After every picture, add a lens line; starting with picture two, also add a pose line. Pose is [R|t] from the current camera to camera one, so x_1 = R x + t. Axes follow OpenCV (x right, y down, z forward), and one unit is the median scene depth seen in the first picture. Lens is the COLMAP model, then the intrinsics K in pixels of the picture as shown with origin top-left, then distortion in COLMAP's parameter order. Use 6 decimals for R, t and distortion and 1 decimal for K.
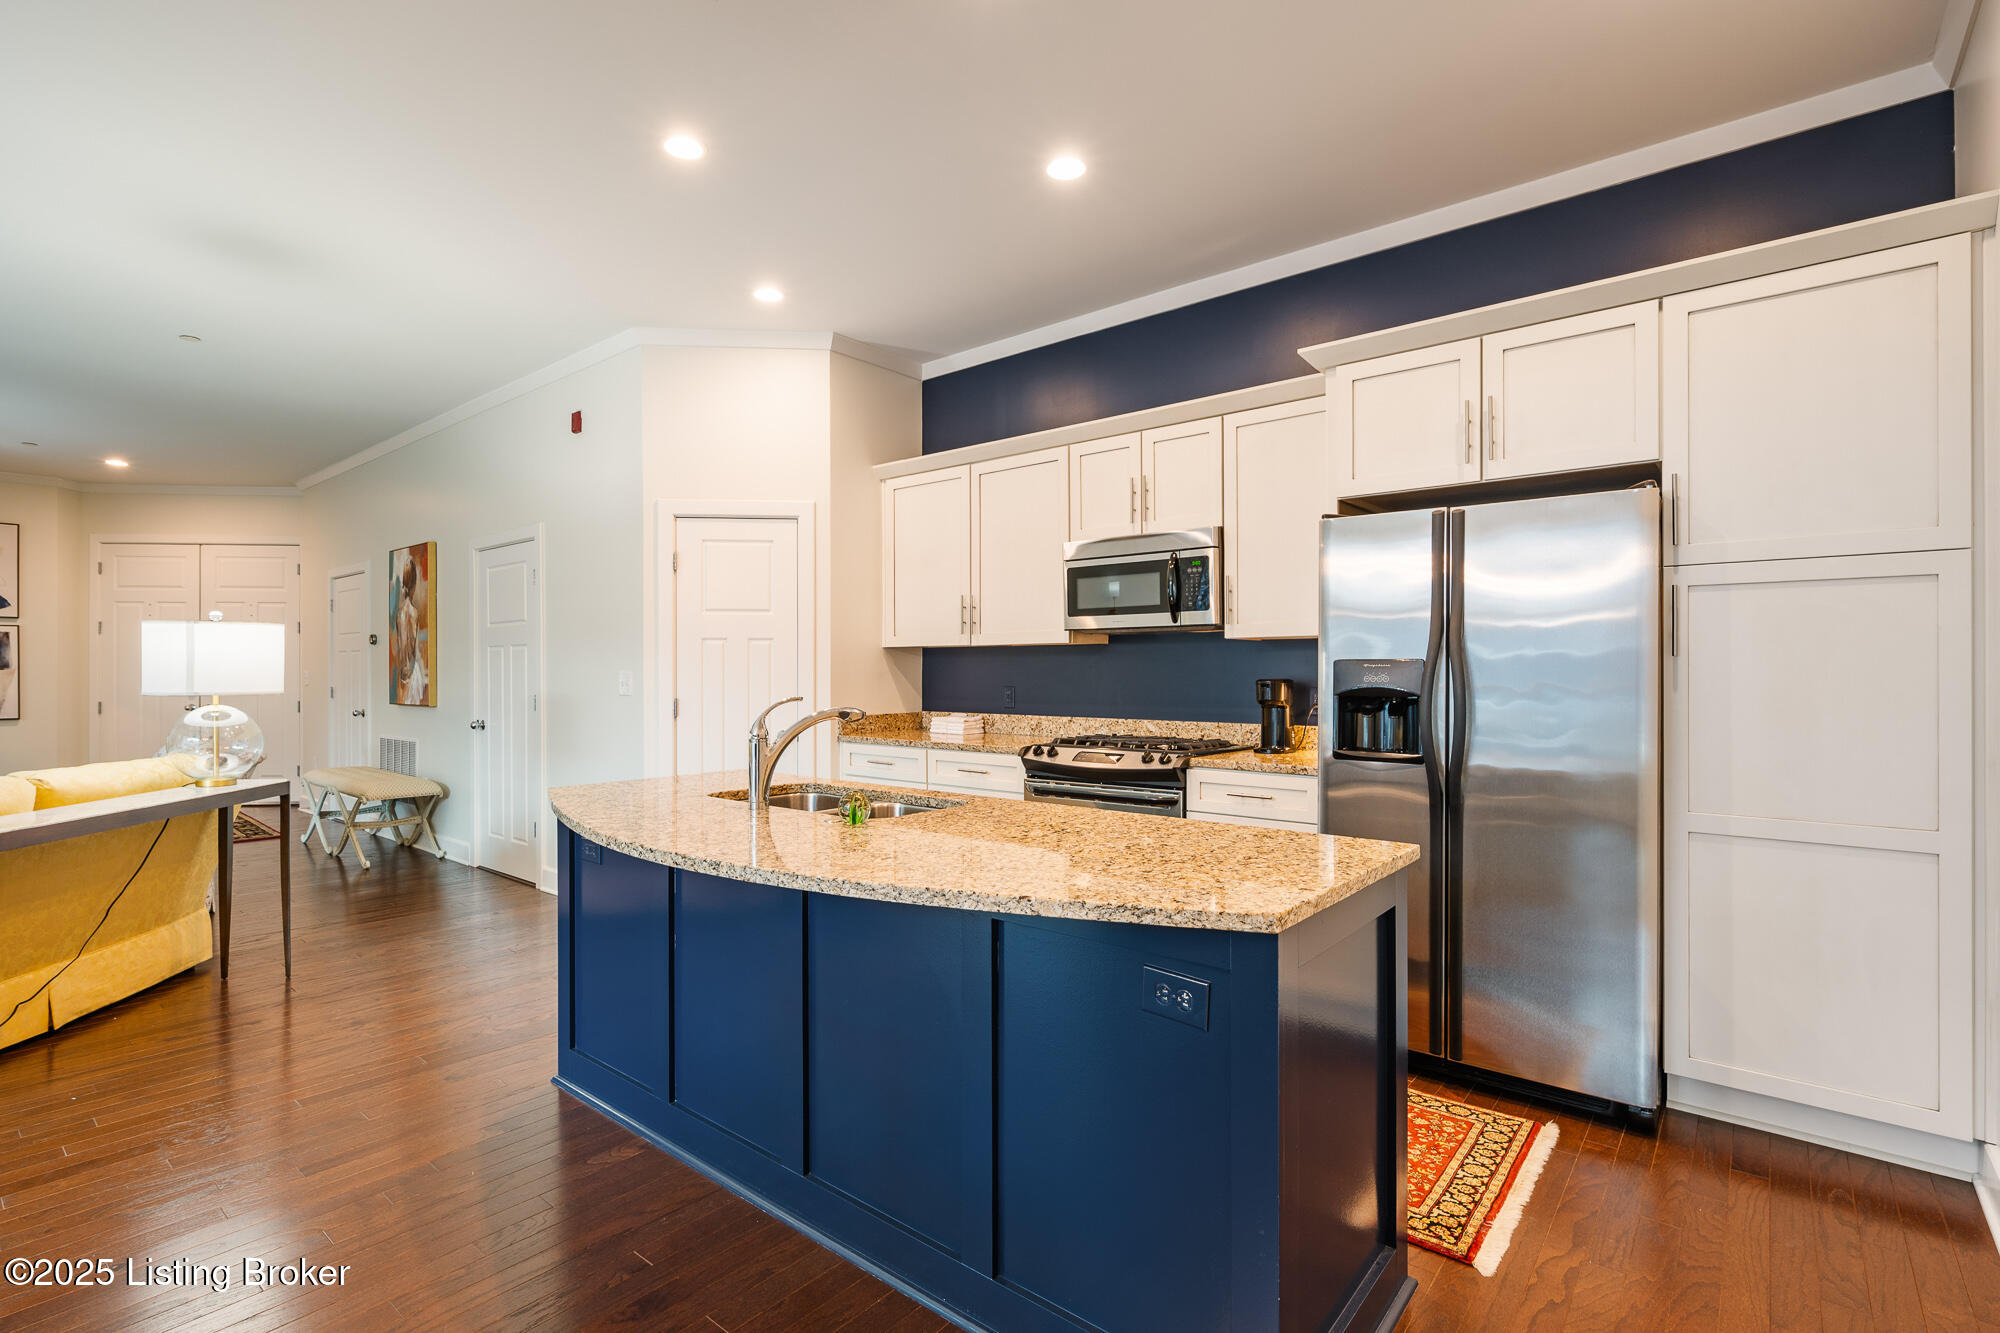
lens RADIAL K [[935.6, 0, 985.0], [0, 935.6, 673.8], [0, 0, 1]] dist [0.002532, -0.000552]
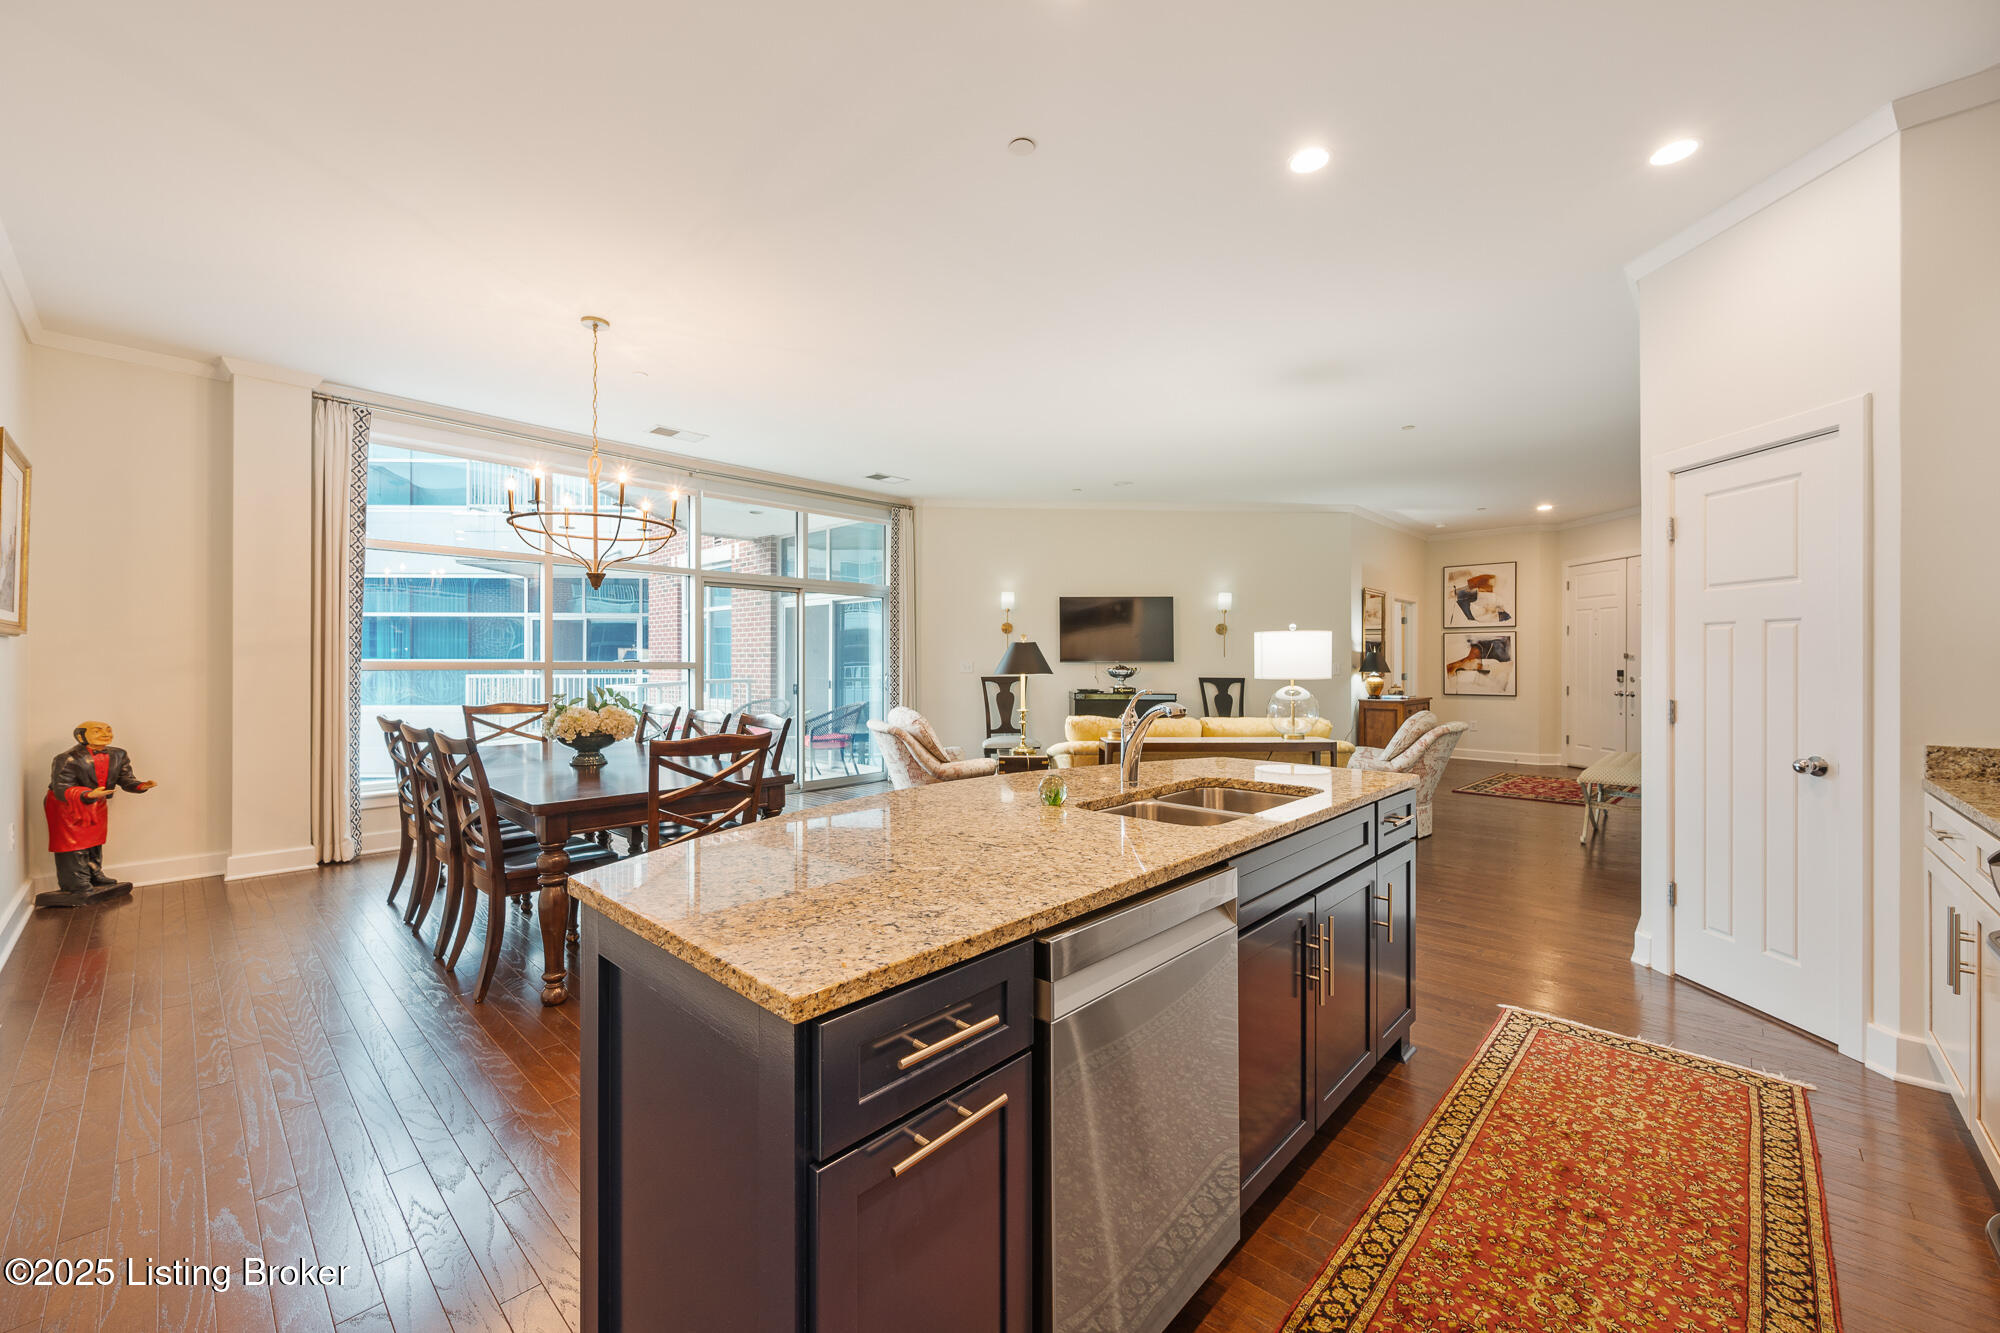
lens RADIAL K [[782.3, 0, 996.9], [0, 782.3, 661.4], [0, 0, 1]] dist [-0.001826, 0.000270]
pose [[-0.046845, 0.000454, -0.998902, 0.449360], [-0.003874, 0.999992, 0.000637, -0.006022], [0.998895, 0.003899, -0.046842, 0.543560]]
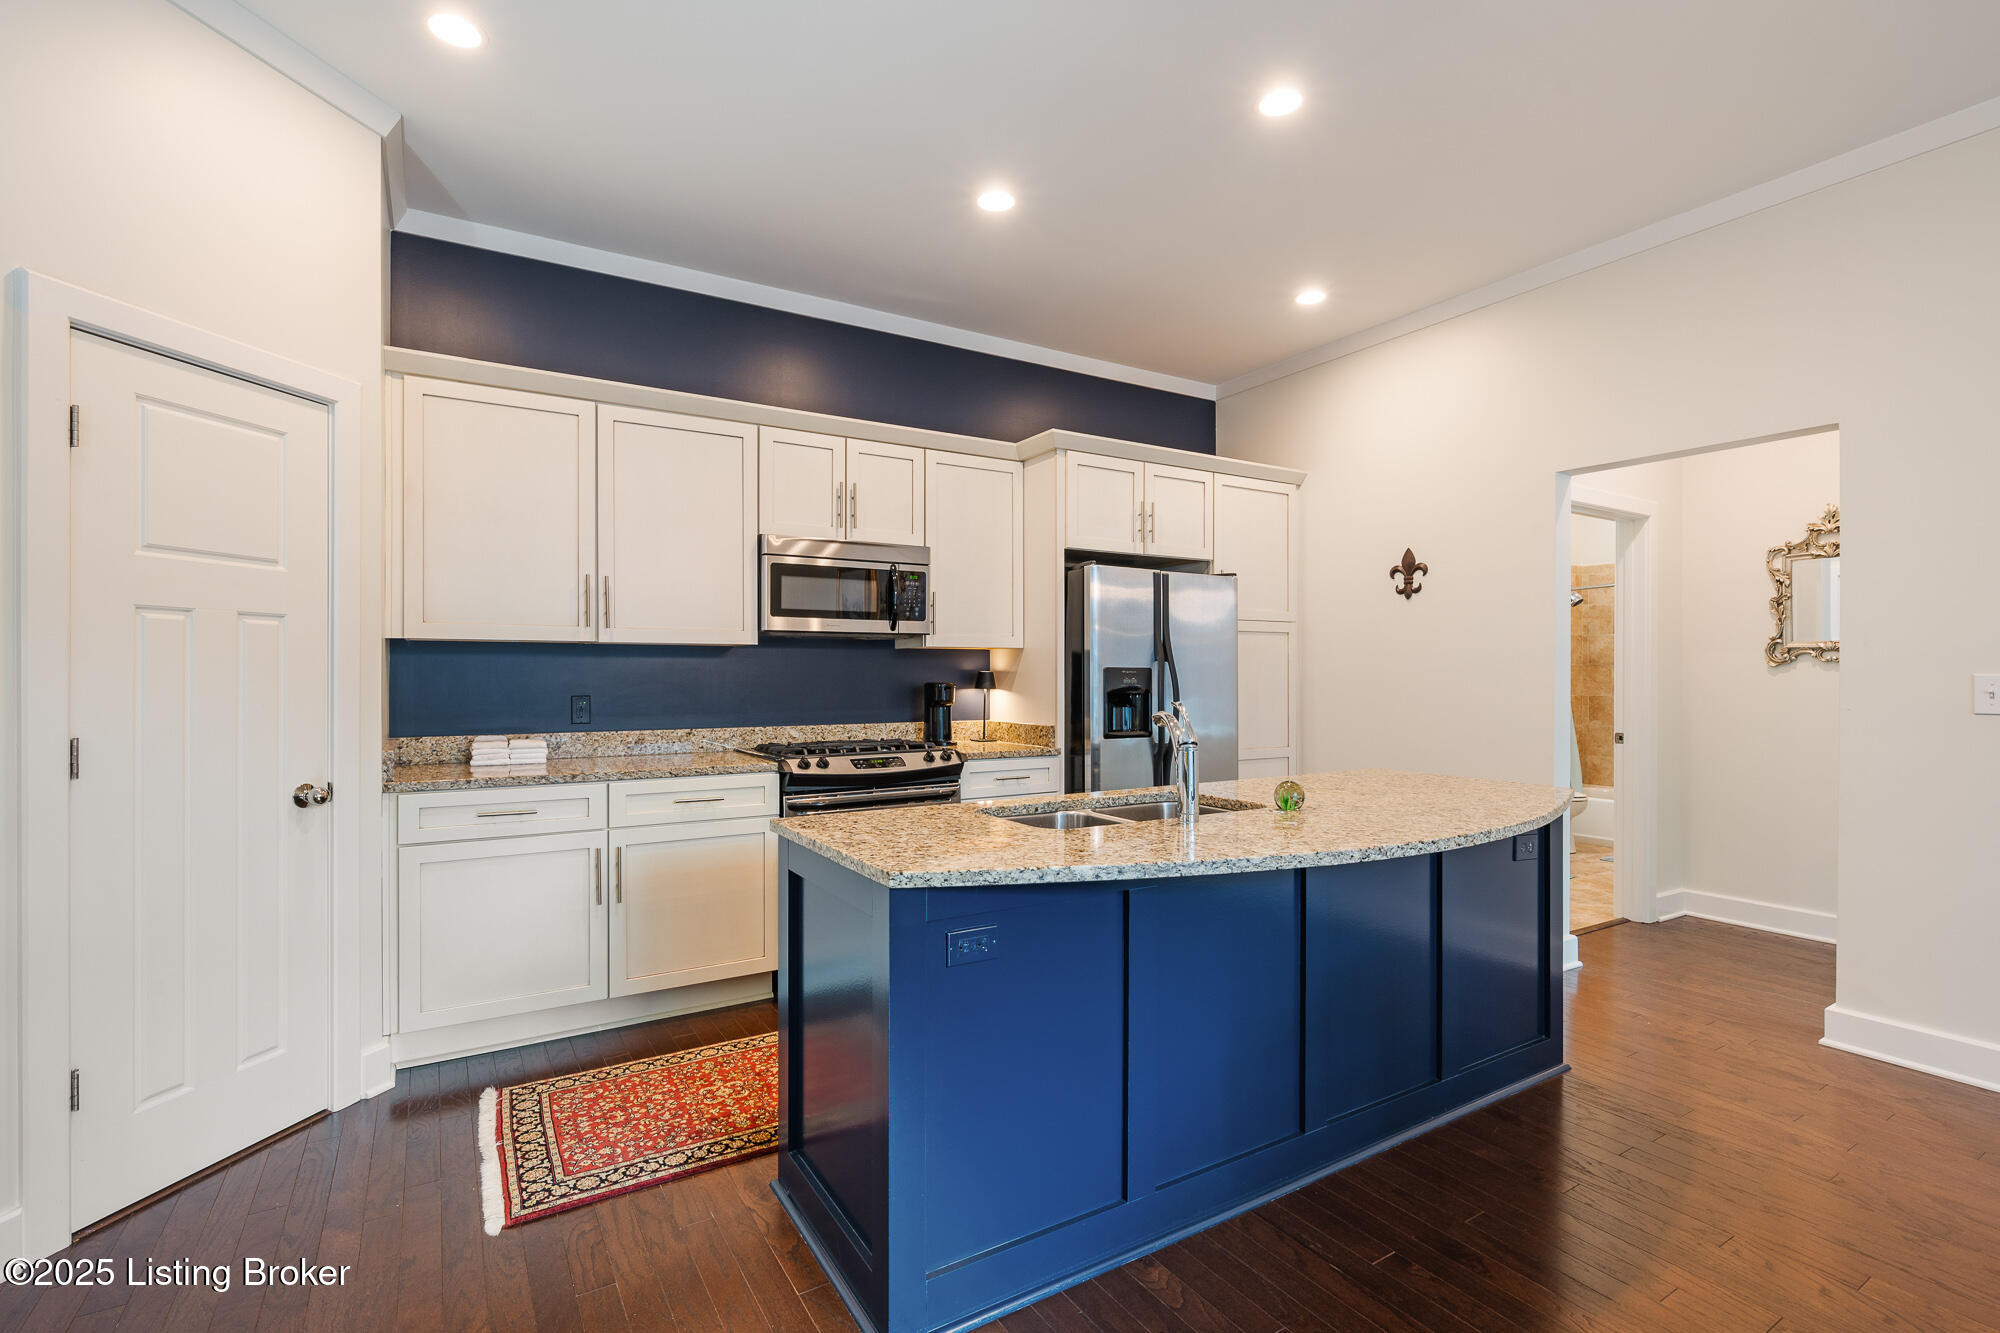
lens RADIAL K [[935.6, 0, 1003.6], [0, 935.6, 655.9], [0, 0, 1]] dist [0.002532, -0.000552]
pose [[0.321523, 0.017912, 0.946732, -0.753484], [0.000233, 0.999820, -0.018996, -0.005147], [-0.946902, 0.006328, 0.321461, 0.537602]]
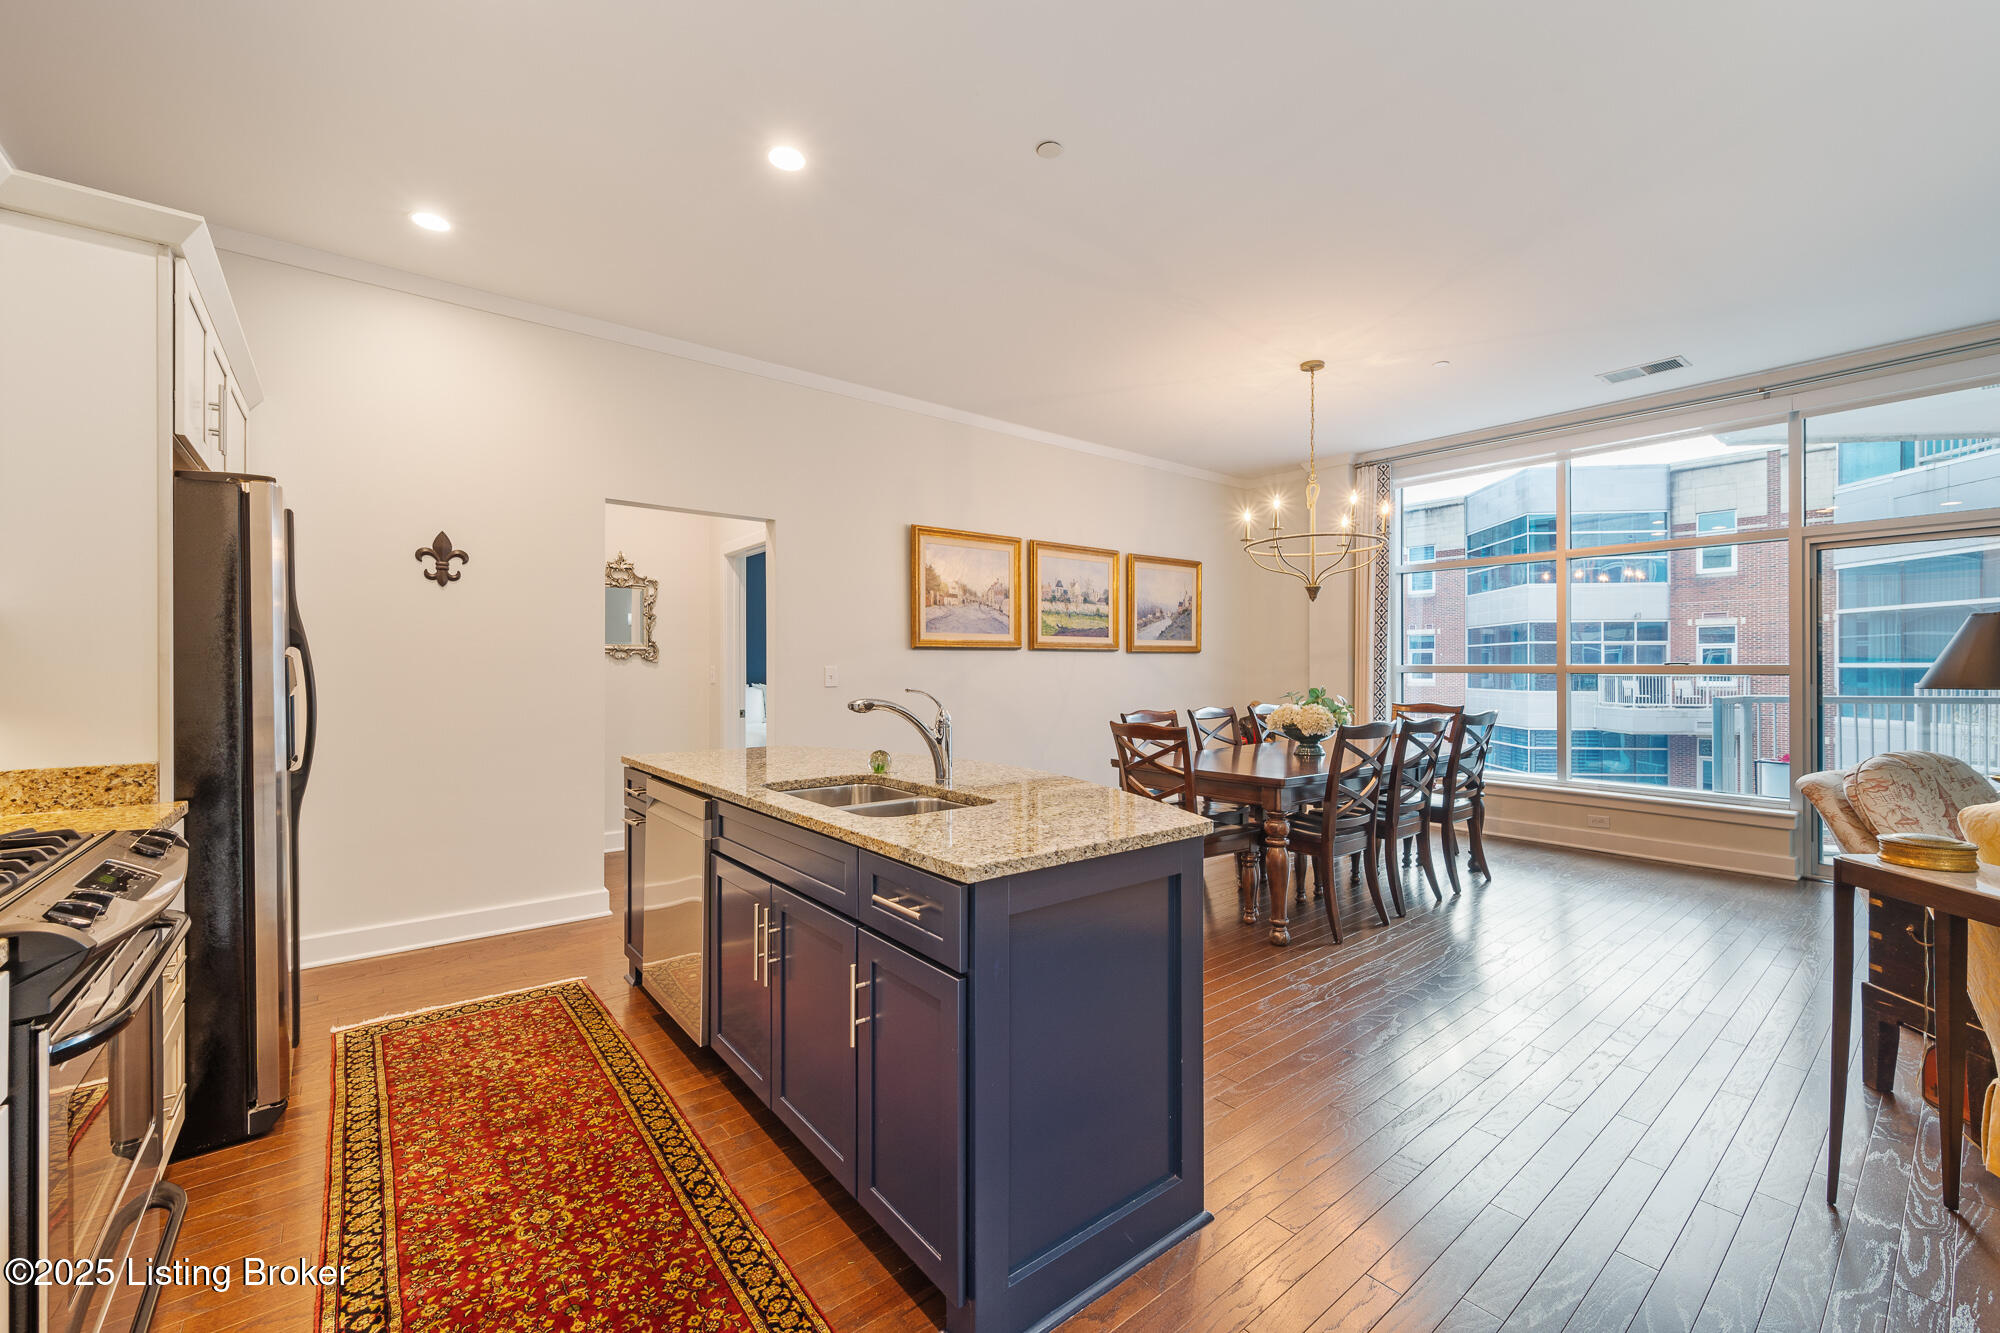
lens RADIAL K [[782.3, 0, 992.7], [0, 782.3, 667.1], [0, 0, 1]] dist [-0.001826, 0.000270]
pose [[-0.980415, 0.002651, 0.196925, -0.302673], [0.003101, 0.999993, 0.001979, -0.002731], [-0.196919, 0.002551, -0.980417, 1.200101]]
